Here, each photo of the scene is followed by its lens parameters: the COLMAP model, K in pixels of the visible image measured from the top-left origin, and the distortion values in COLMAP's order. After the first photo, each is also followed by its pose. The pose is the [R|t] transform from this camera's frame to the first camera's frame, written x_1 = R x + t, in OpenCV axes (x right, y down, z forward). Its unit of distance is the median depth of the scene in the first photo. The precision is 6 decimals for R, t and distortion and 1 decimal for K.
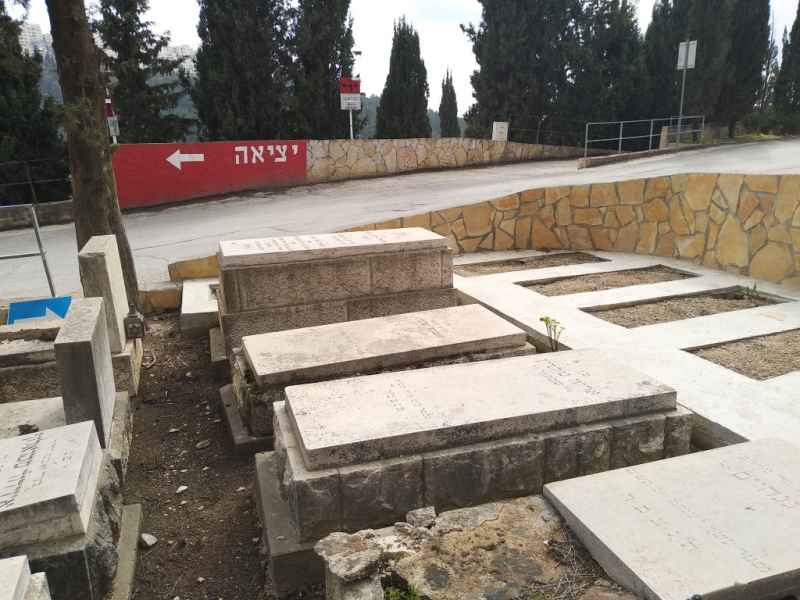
lens RADIAL K [[617.4, 0, 400.0], [0, 617.4, 300.0], [0, 0, 1]] dist [0.038386, -0.115104]
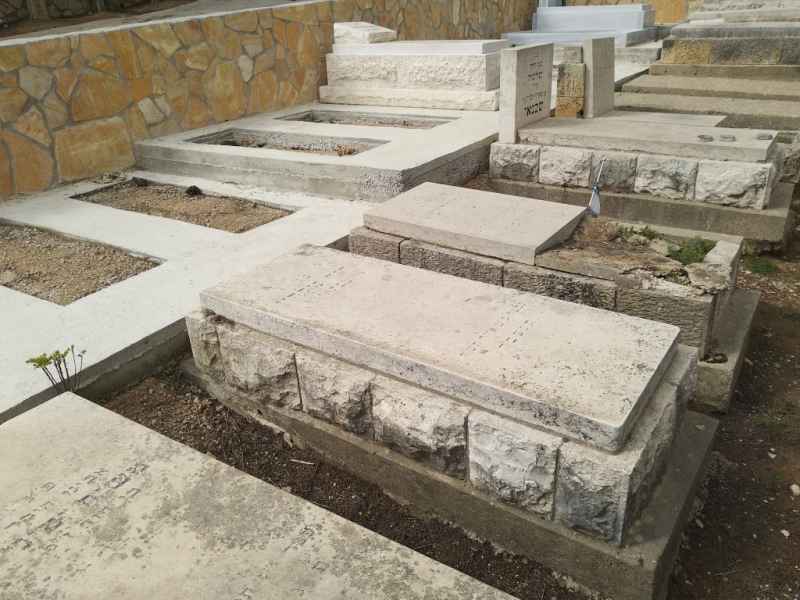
lens RADIAL K [[617.4, 0, 400.0], [0, 617.4, 300.0], [0, 0, 1]] dist [0.038386, -0.115104]
pose [[-0.600868, -0.310152, 0.736725, -0.070976], [0.259321, 0.796174, 0.546680, -0.048550], [-0.756115, 0.519531, -0.397966, 0.211738]]
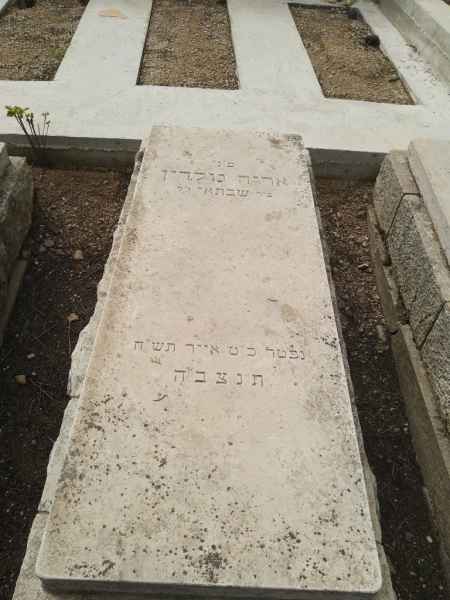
lens RADIAL K [[463.1, 0, 225.0], [0, 463.1, 300.0], [0, 0, 1]] dist [0.038386, -0.115104]
pose [[0.323782, -0.673003, 0.665006, -0.036064], [0.176468, 0.733491, 0.656392, -0.024162], [-0.929529, -0.095176, 0.356254, 0.130624]]
